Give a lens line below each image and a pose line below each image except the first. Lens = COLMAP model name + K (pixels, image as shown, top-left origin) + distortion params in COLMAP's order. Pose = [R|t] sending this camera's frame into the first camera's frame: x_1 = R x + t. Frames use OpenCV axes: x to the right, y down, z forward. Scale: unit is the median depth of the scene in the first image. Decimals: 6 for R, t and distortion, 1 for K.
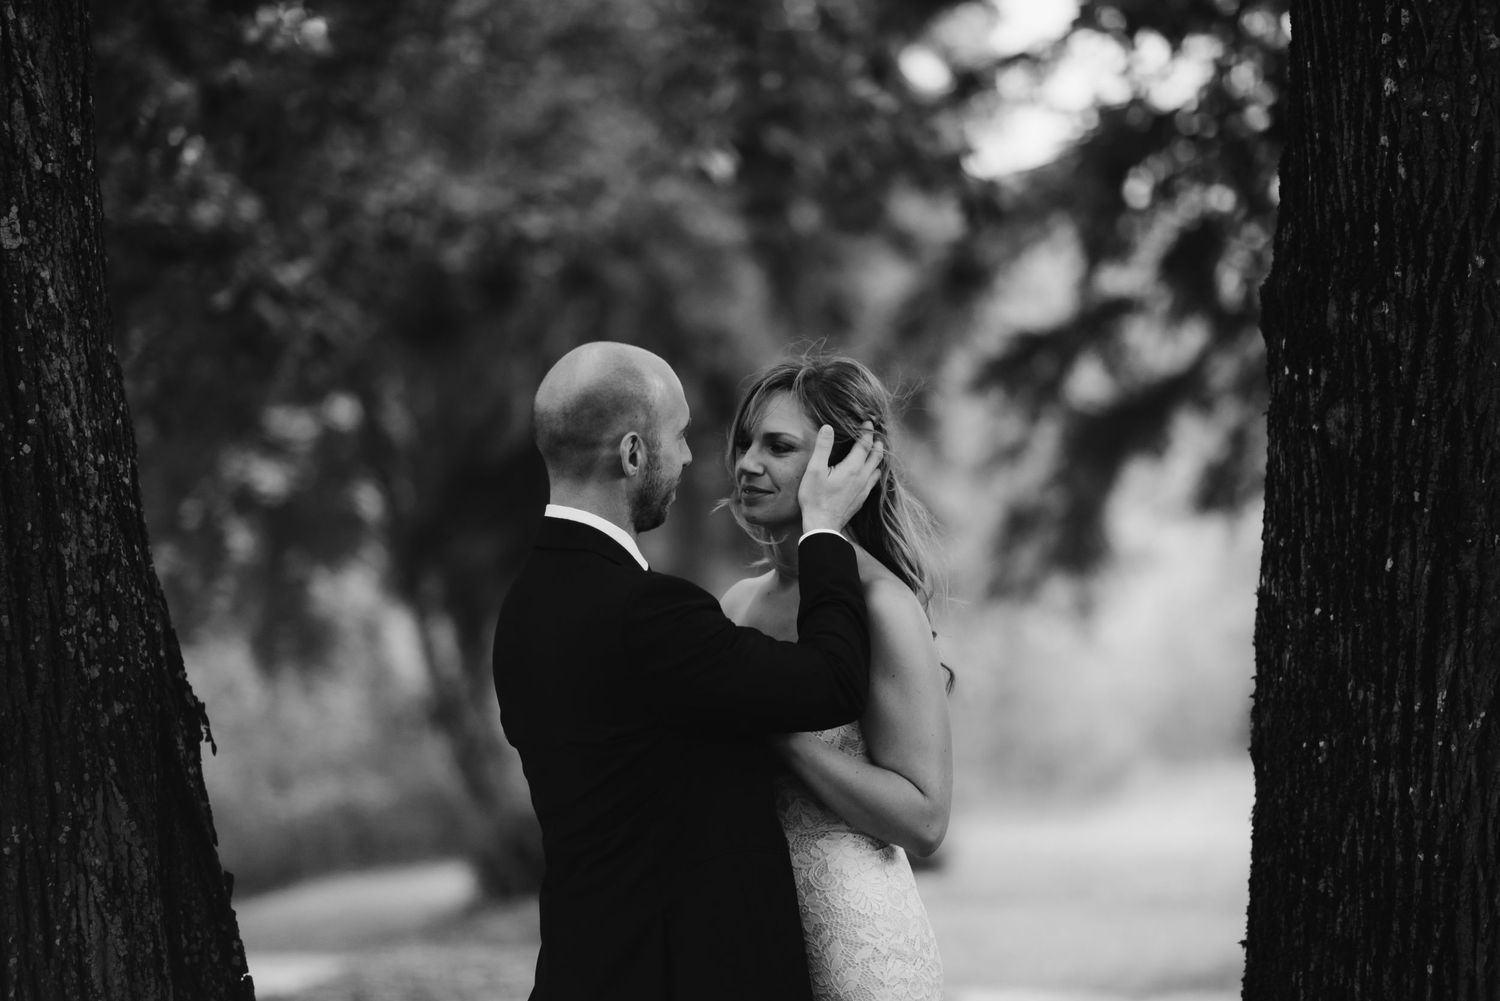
lens RADIAL K [[3619.5, 0, 752.5], [0, 3619.5, 507.4], [0, 0, 1]] dist [-0.087888, 0.000000]
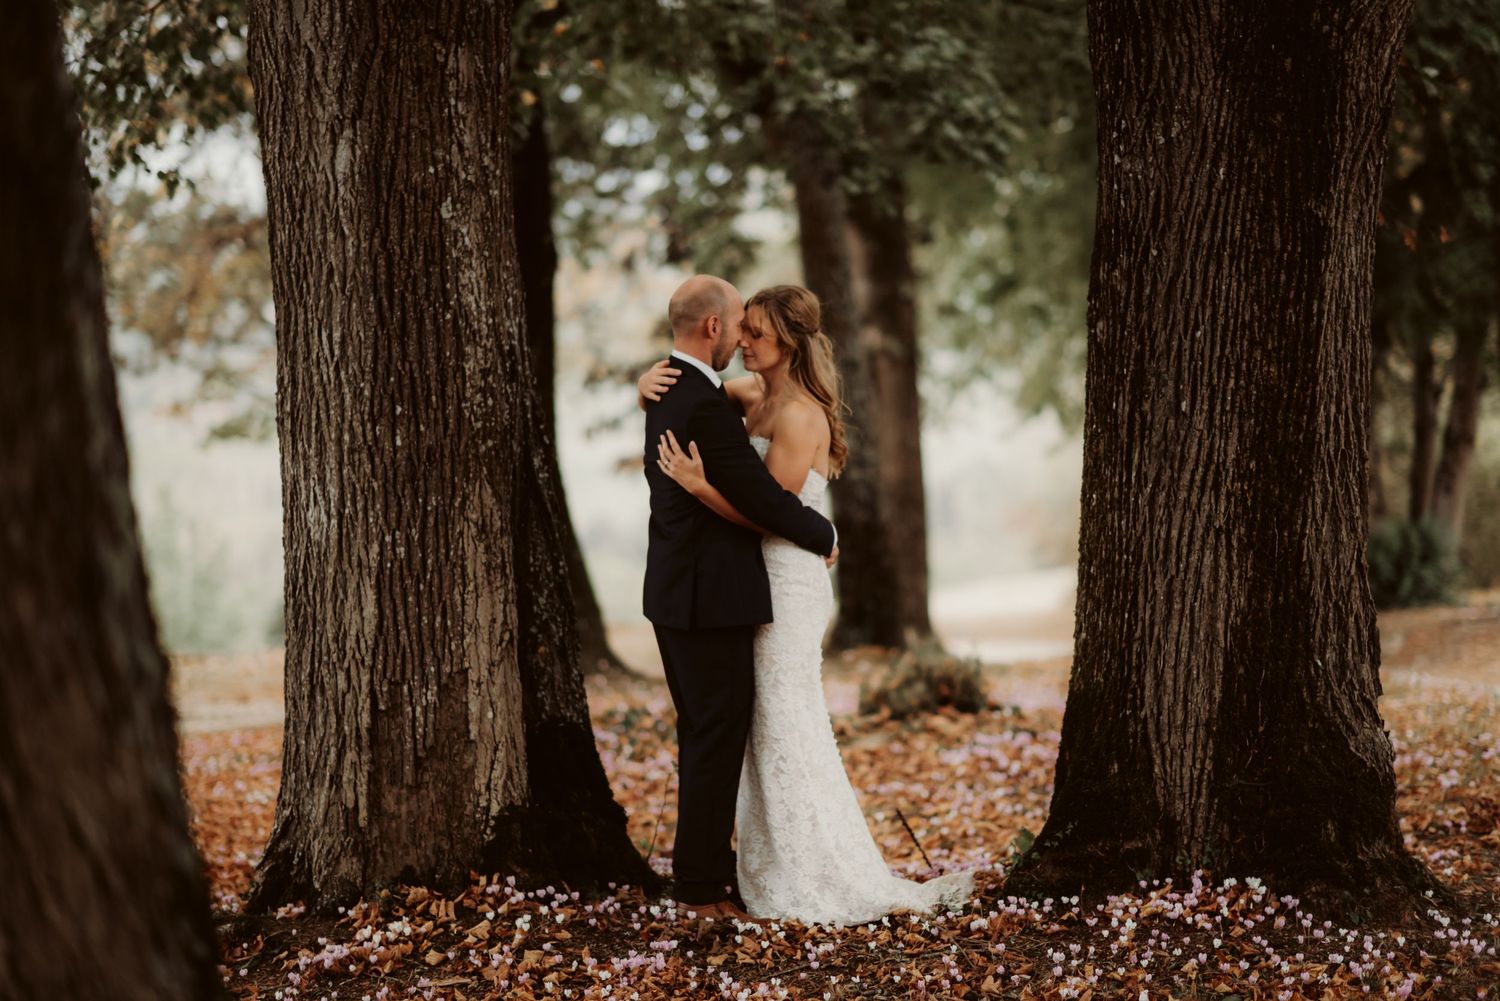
lens RADIAL K [[3619.5, 0, 748.5], [0, 3619.5, 497.3], [0, 0, 1]] dist [-0.087888, 0.000000]
pose [[0.954229, 0.060452, -0.292905, 0.569993], [-0.036594, 0.995600, 0.086262, -0.096749], [0.296831, -0.071595, 0.952242, -0.922304]]
